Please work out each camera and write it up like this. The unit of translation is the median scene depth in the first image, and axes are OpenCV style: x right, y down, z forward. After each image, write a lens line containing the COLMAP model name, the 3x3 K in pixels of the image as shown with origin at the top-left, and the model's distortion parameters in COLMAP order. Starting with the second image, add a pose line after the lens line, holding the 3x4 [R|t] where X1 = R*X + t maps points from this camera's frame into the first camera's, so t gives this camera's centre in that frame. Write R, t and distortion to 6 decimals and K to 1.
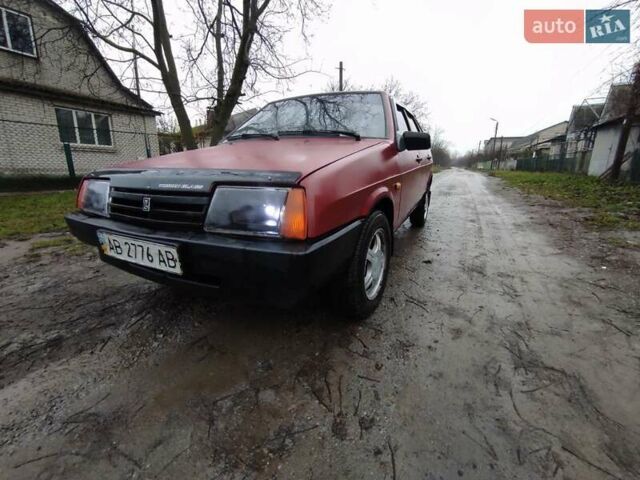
lens RADIAL K [[286.5, 0, 321.7], [0, 286.5, 238.6], [0, 0, 1]] dist [-0.009770, 0.000772]
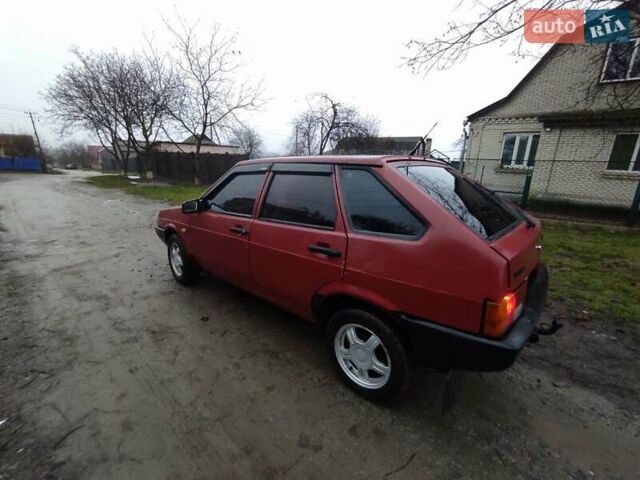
lens RADIAL K [[287.0, 0, 320.0], [0, 287.0, 240.0], [0, 0, 1]] dist [-0.010600, -0.000492]
pose [[-0.277603, 0.233663, -0.931847, 1.220247], [-0.273362, 0.910662, 0.309787, -0.654033], [0.920983, 0.340729, -0.188928, 1.562031]]
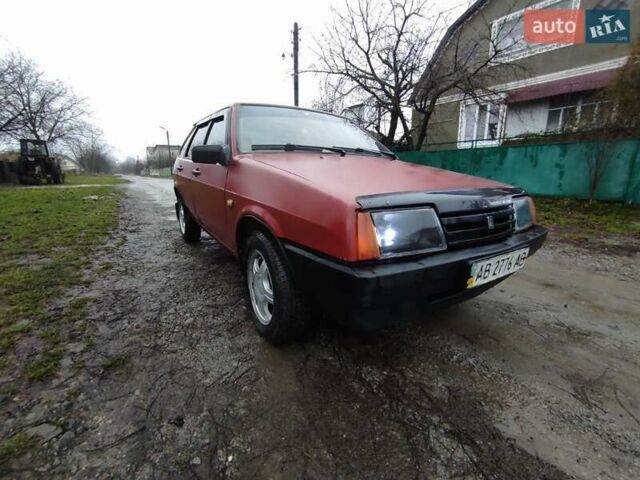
lens RADIAL K [[286.5, 0, 321.7], [0, 286.5, 238.6], [0, 0, 1]] dist [-0.009770, 0.000772]
pose [[0.502601, -0.195806, 0.842053, -0.933602], [0.214010, 0.971877, 0.098257, -0.152223], [-0.837611, 0.130824, 0.530371, 0.489989]]
